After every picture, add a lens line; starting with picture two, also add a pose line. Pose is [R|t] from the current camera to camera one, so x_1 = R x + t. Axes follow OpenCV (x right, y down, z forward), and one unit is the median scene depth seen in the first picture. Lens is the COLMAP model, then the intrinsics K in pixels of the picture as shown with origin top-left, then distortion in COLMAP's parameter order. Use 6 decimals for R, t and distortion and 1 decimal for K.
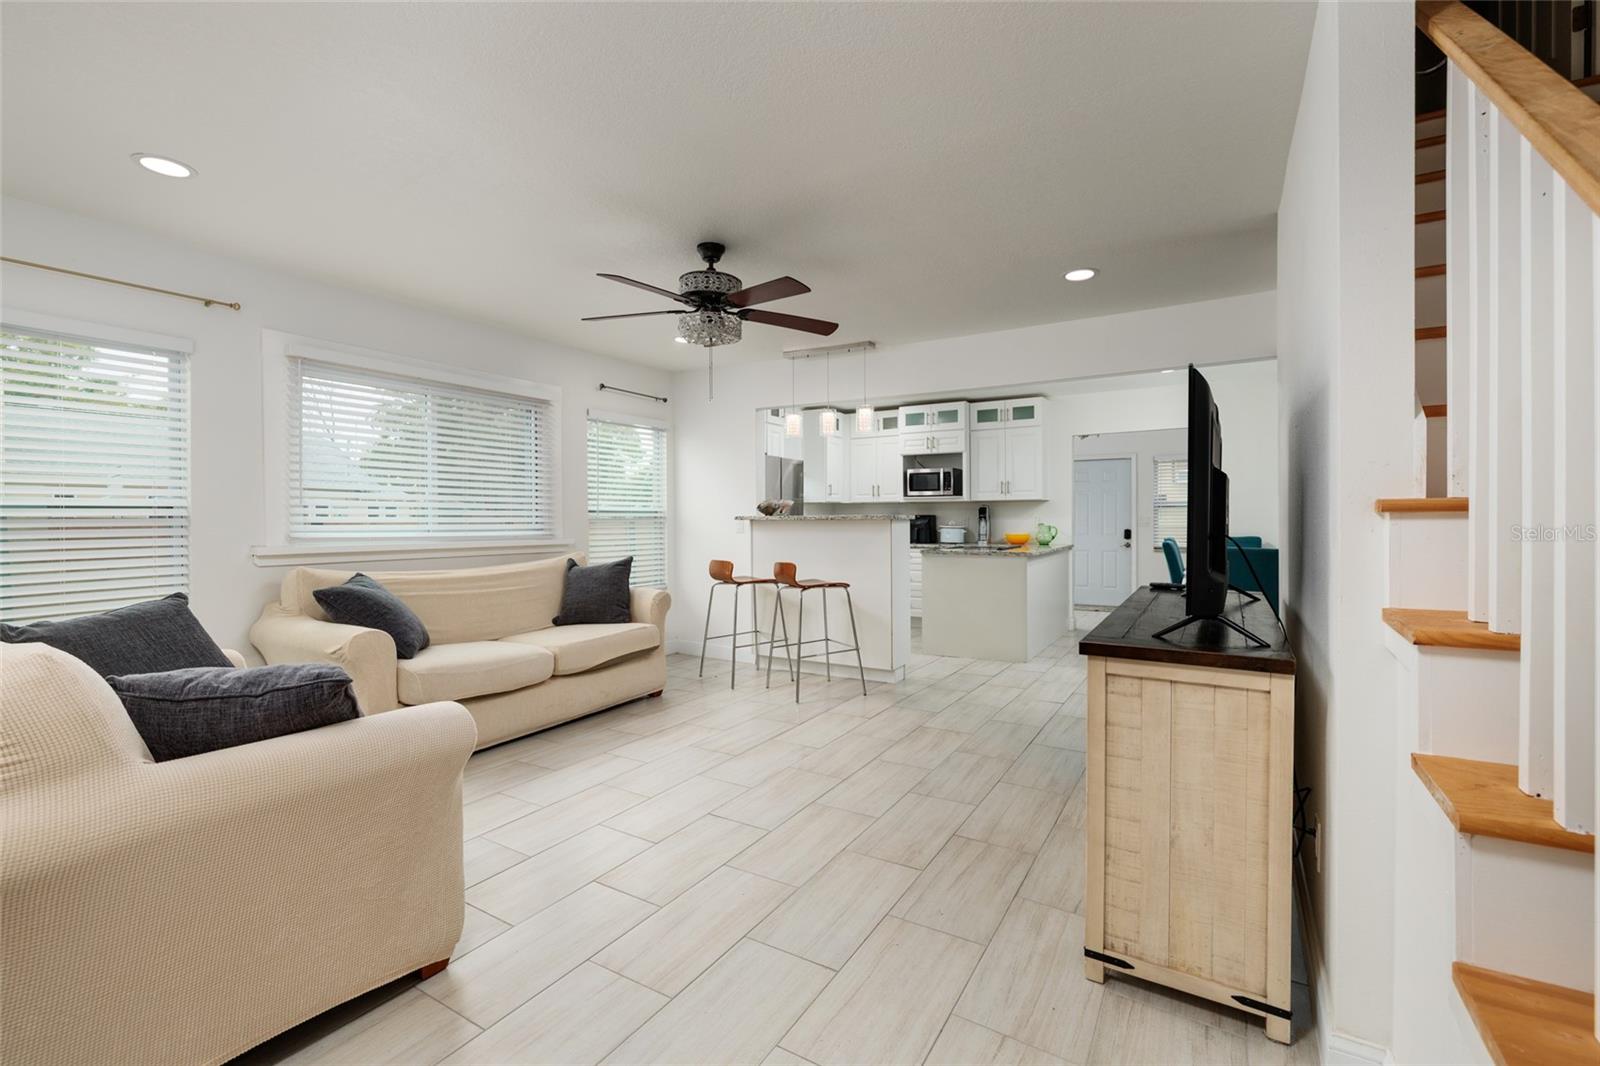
lens RADIAL K [[699.9, 0, 796.1], [0, 699.9, 524.7], [0, 0, 1]] dist [0.000688, 0.000015]
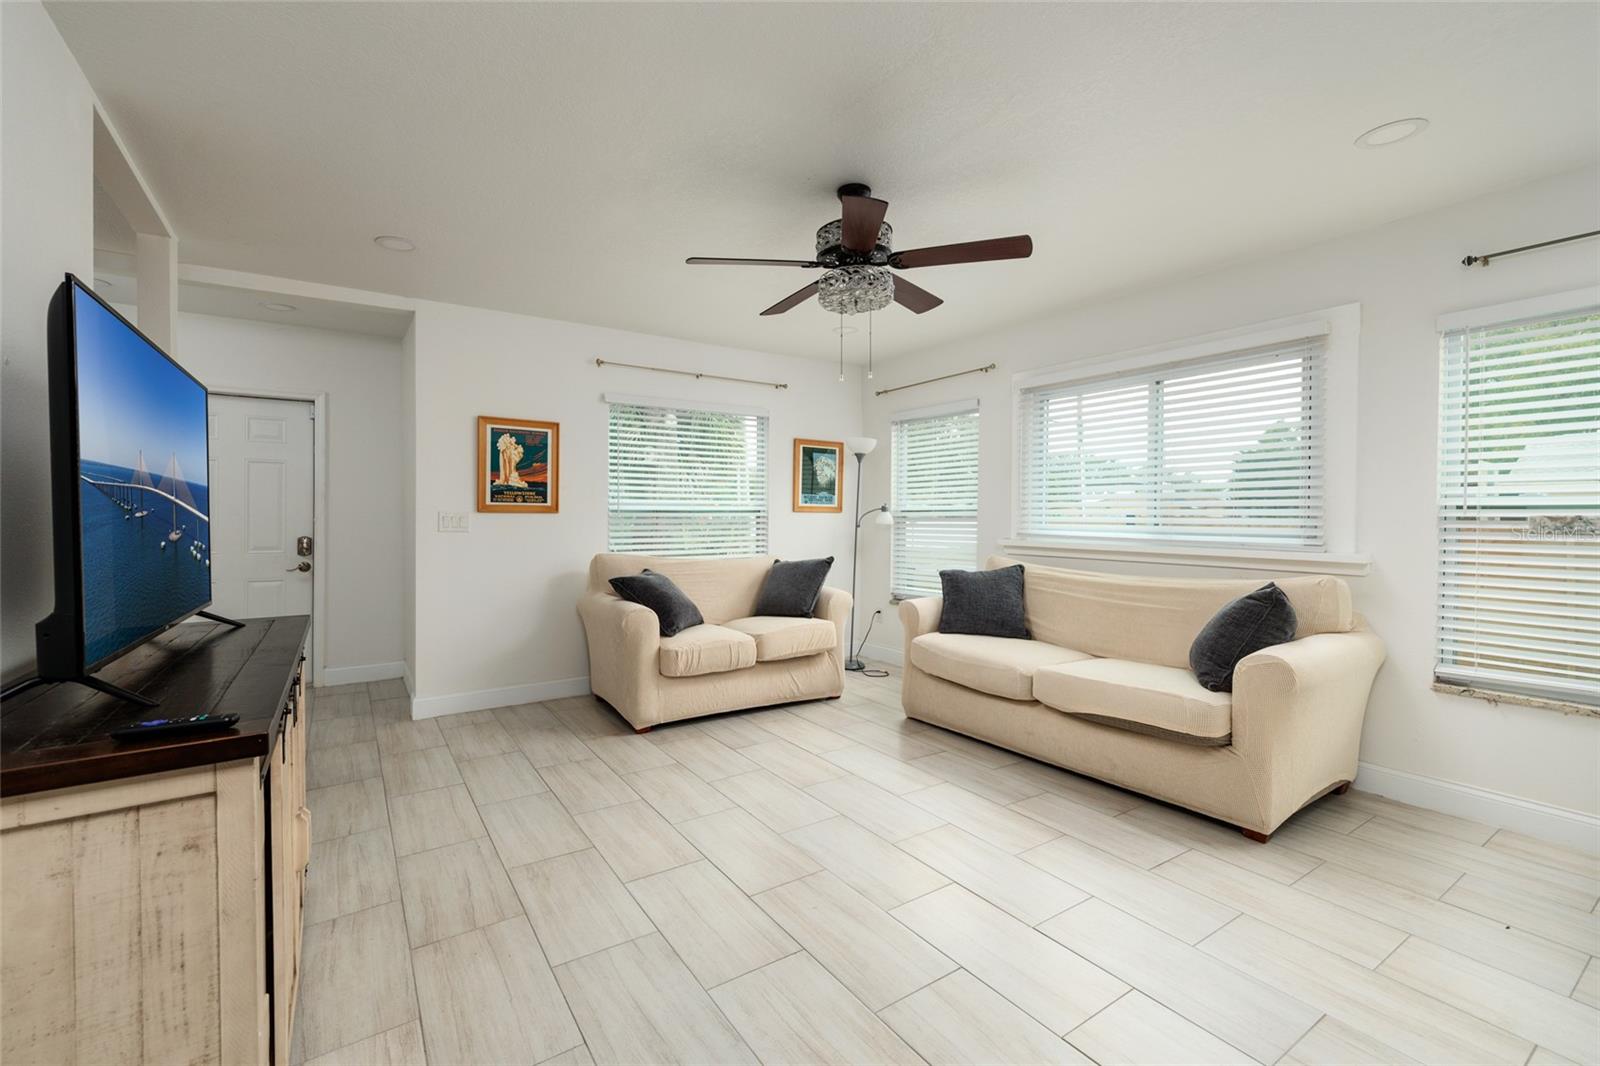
lens RADIAL K [[687.3, 0, 797.9], [0, 687.3, 527.4], [0, 0, 1]] dist [0.003989, -0.001185]
pose [[-0.421522, 0.014449, -0.906703, 0.654543], [-0.011674, 0.999704, 0.021359, -0.015792], [0.906743, 0.019588, -0.421229, 1.310558]]
